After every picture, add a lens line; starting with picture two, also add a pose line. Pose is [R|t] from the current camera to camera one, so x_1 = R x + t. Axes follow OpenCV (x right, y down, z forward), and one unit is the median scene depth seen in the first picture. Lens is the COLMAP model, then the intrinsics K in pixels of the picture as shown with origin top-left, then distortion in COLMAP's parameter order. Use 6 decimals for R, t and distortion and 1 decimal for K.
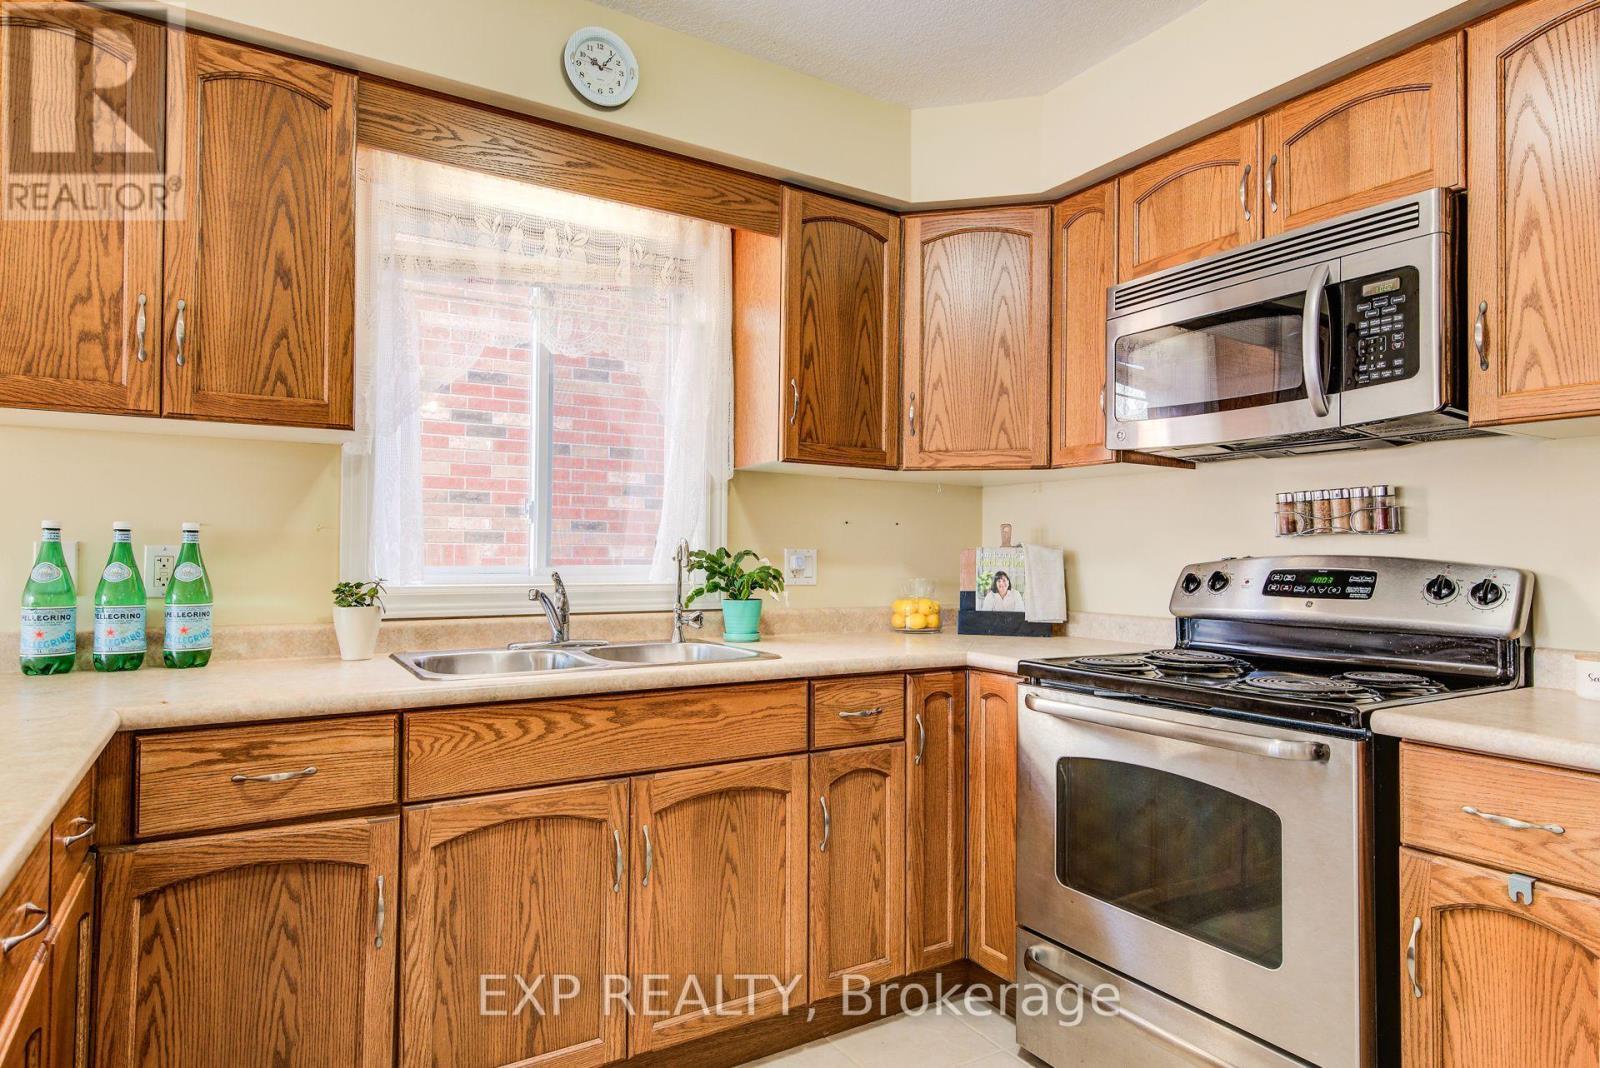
lens RADIAL K [[904.8, 0, 800.0], [0, 904.8, 534.0], [0, 0, 1]] dist [0.007047, -0.000464]
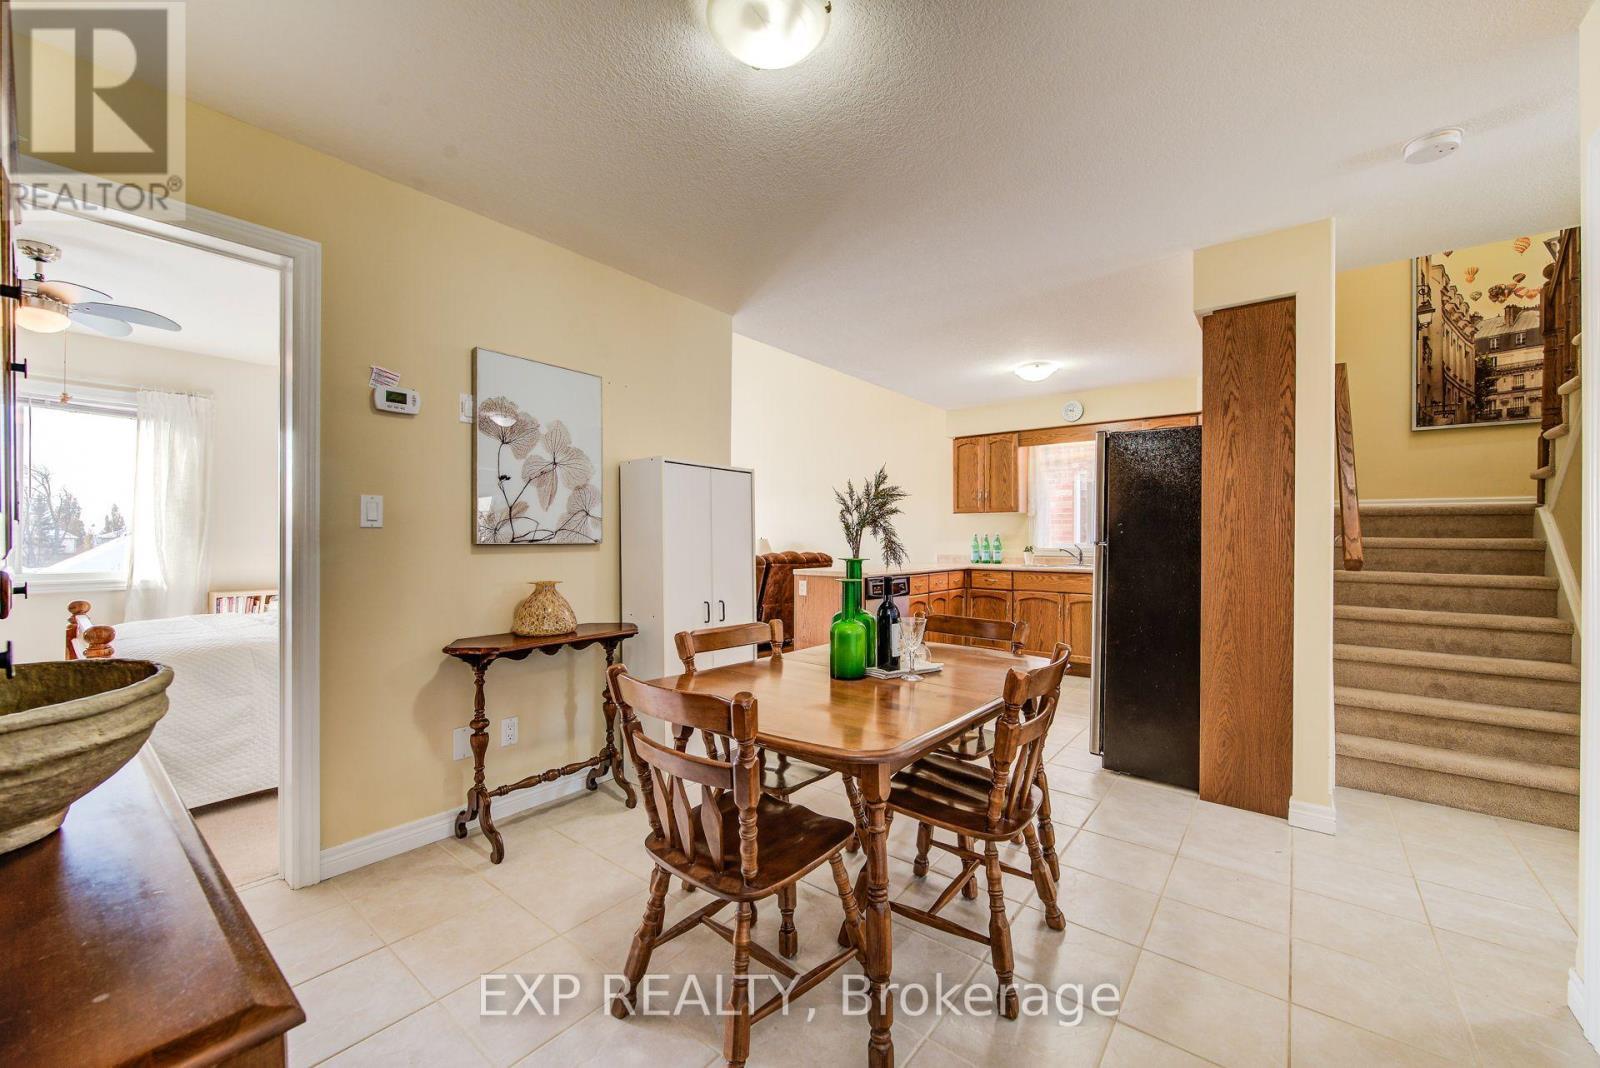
lens RADIAL K [[623.4, 0, 798.1], [0, 623.4, 538.1], [0, 0, 1]] dist [-0.007333, 0.000133]
pose [[0.344331, -0.008981, -0.938805, 1.846971], [0.015504, 0.999872, -0.003878, 0.009477], [0.938720, -0.013220, 0.344426, -0.995174]]
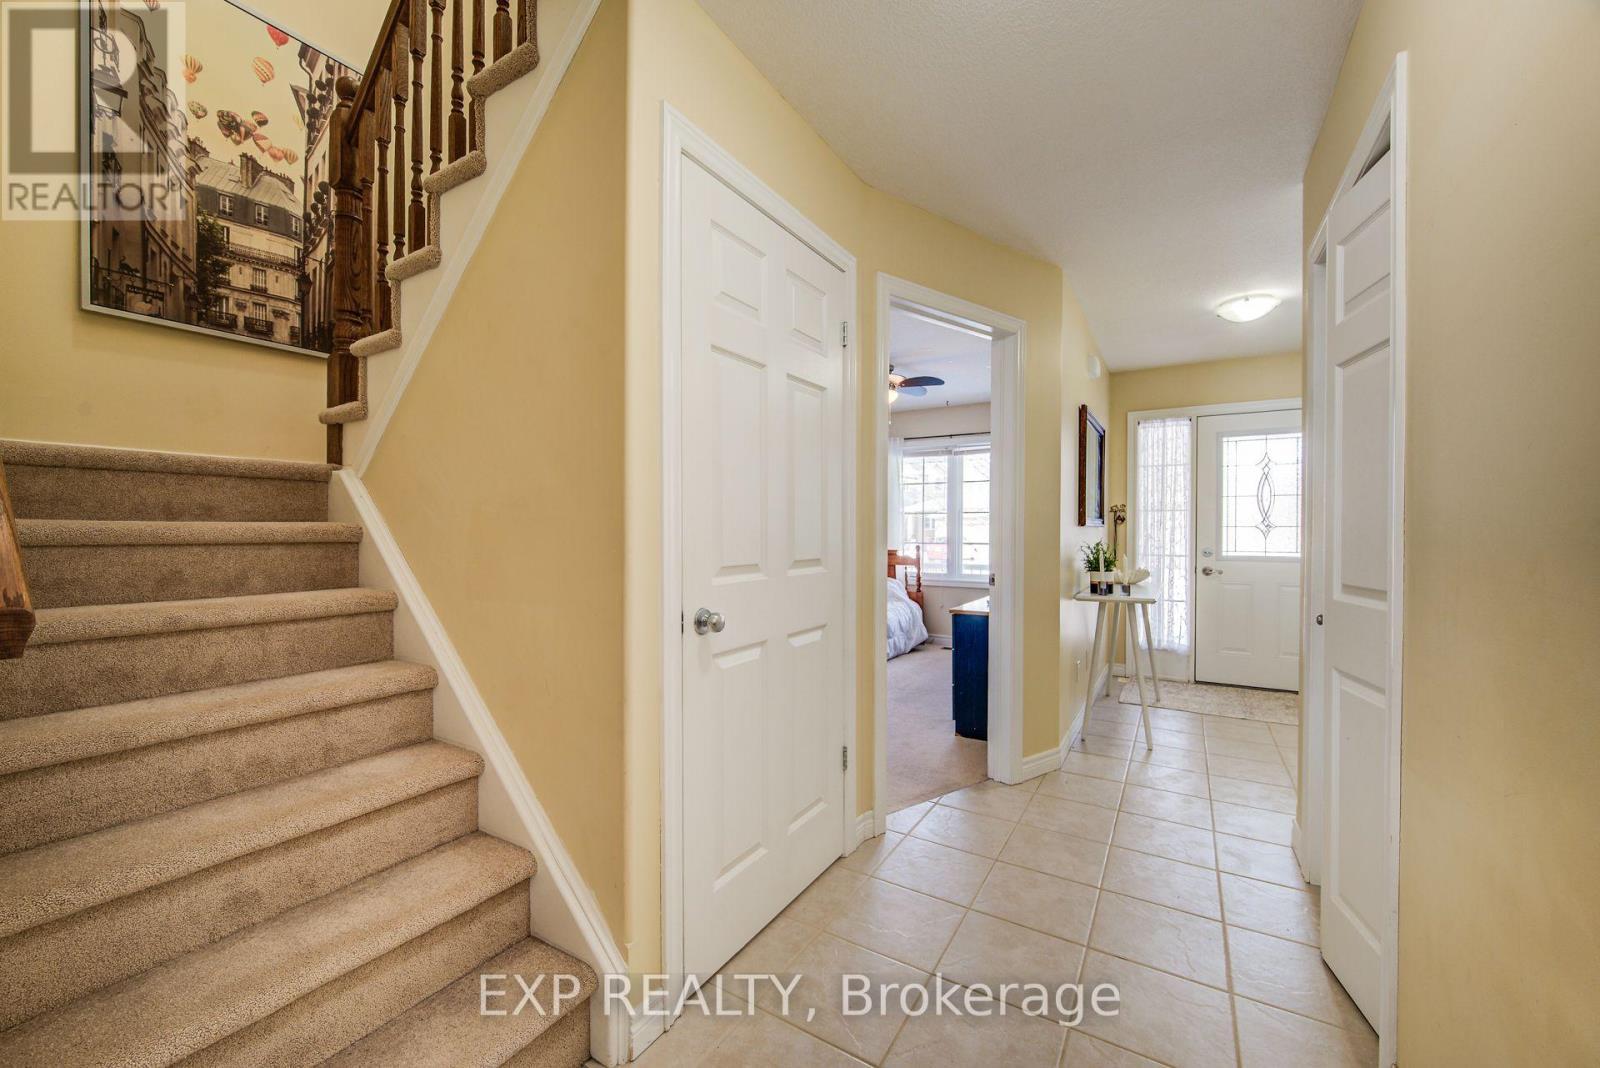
lens RADIAL K [[623.4, 0, 798.1], [0, 623.4, 538.1], [0, 0, 1]] dist [-0.007333, 0.000133]
pose [[0.890084, -0.013484, 0.455598, 1.192145], [-0.002336, 0.999414, 0.034141, 0.023447], [-0.455791, -0.031452, 0.889531, 0.195056]]
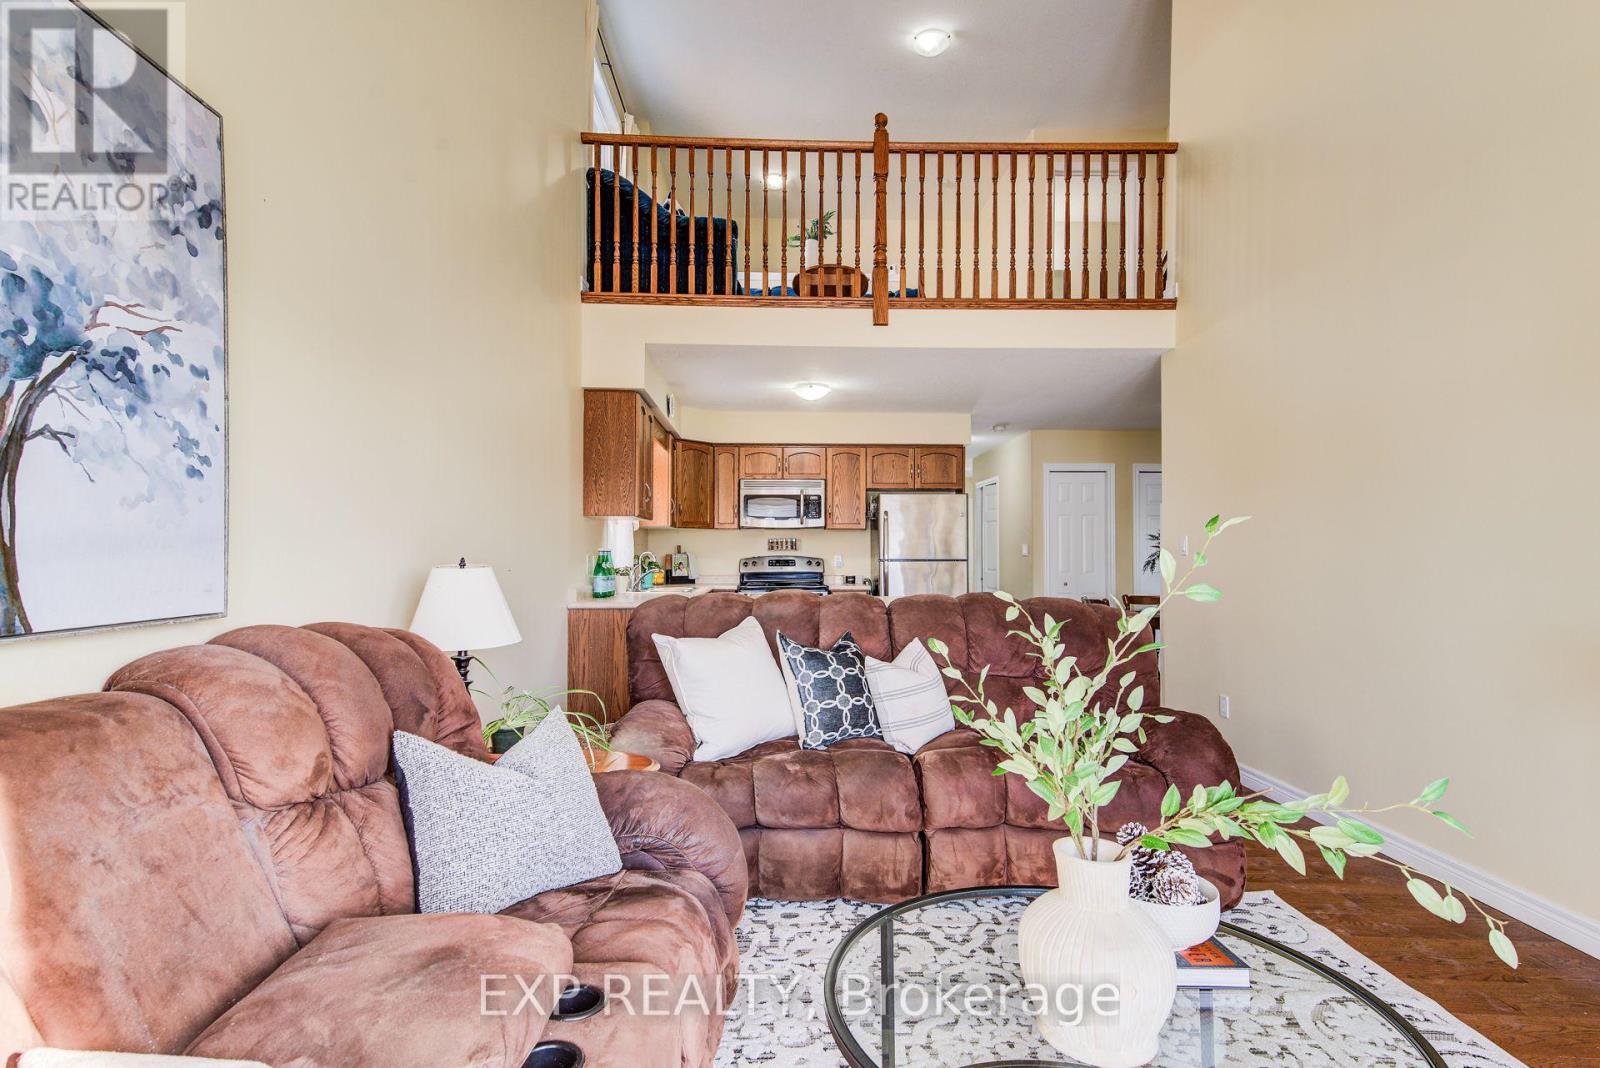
lens RADIAL K [[839.2, 0, 800.0], [0, 839.2, 534.0], [0, 0, 1]] dist [0.054148, 0.000750]
pose [[0.491452, 0.013229, 0.870804, -2.561880], [-0.015249, 0.999862, -0.006584, -0.047593], [-0.870771, -0.010043, 0.491586, -0.860195]]
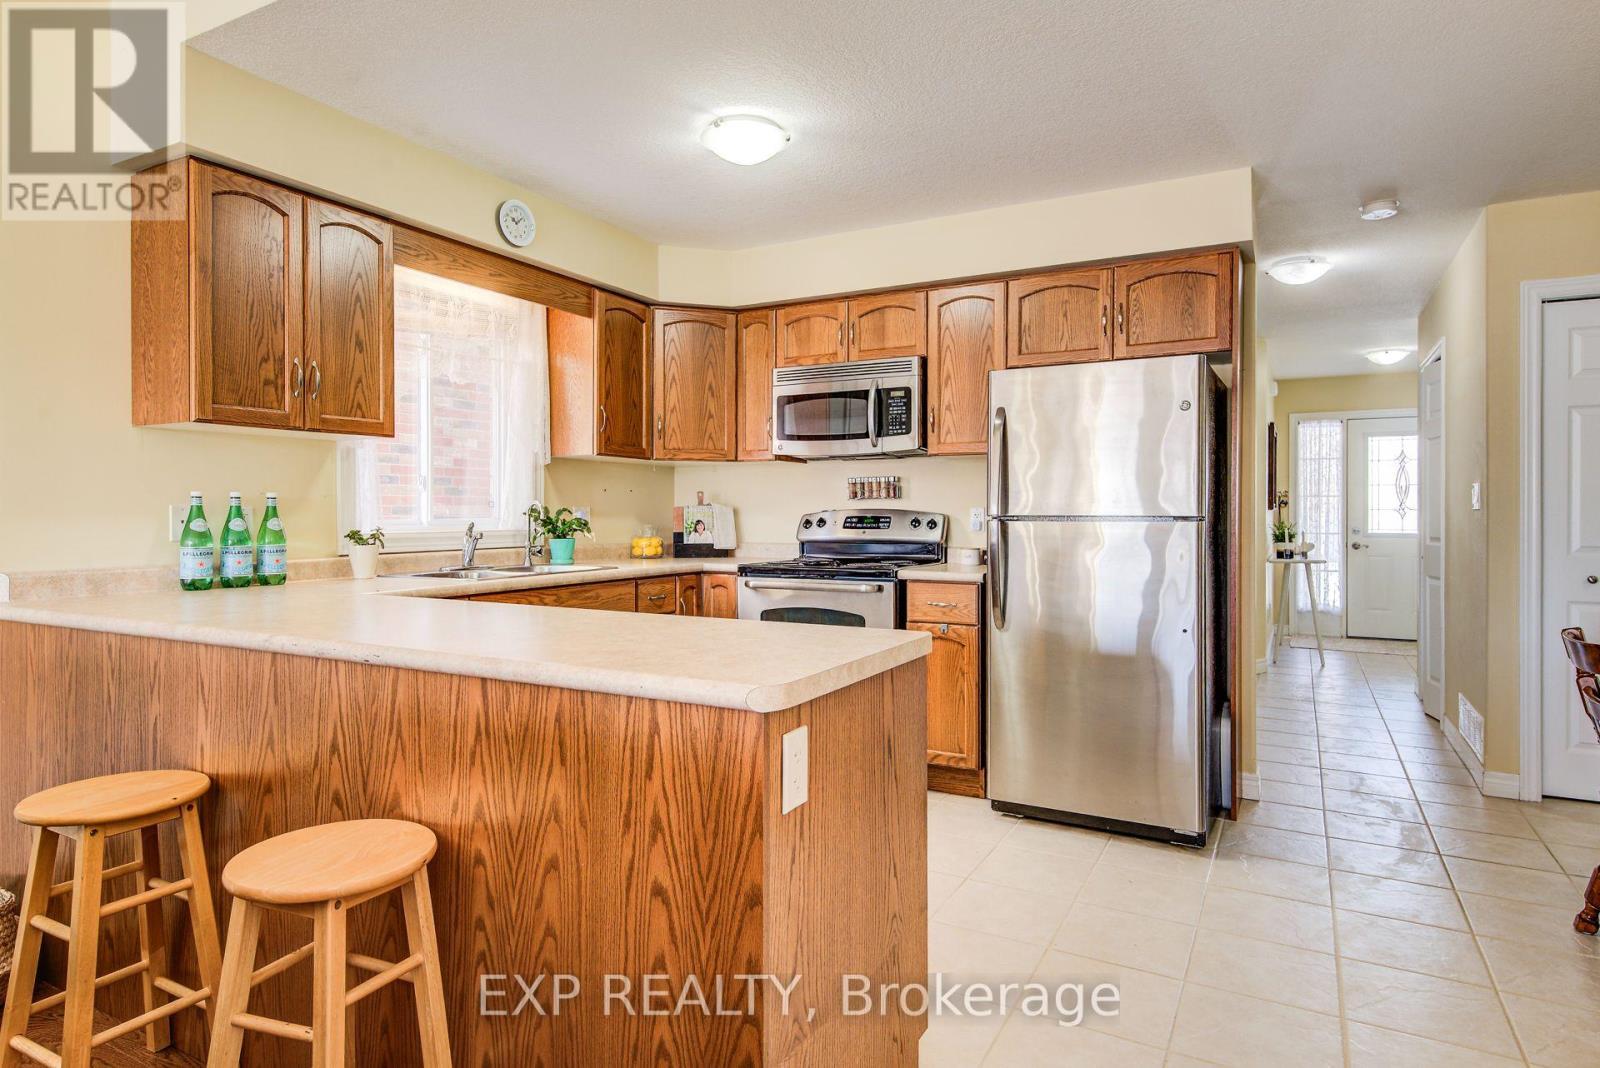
lens RADIAL K [[907.8, 0, 797.7], [0, 907.8, 512.1], [0, 0, 1]] dist [0.001916, 0.000437]
pose [[0.867696, -0.008302, 0.497027, -0.610097], [-0.003535, 0.999732, 0.022869, -0.016356], [-0.497084, -0.021601, 0.867434, -0.739379]]
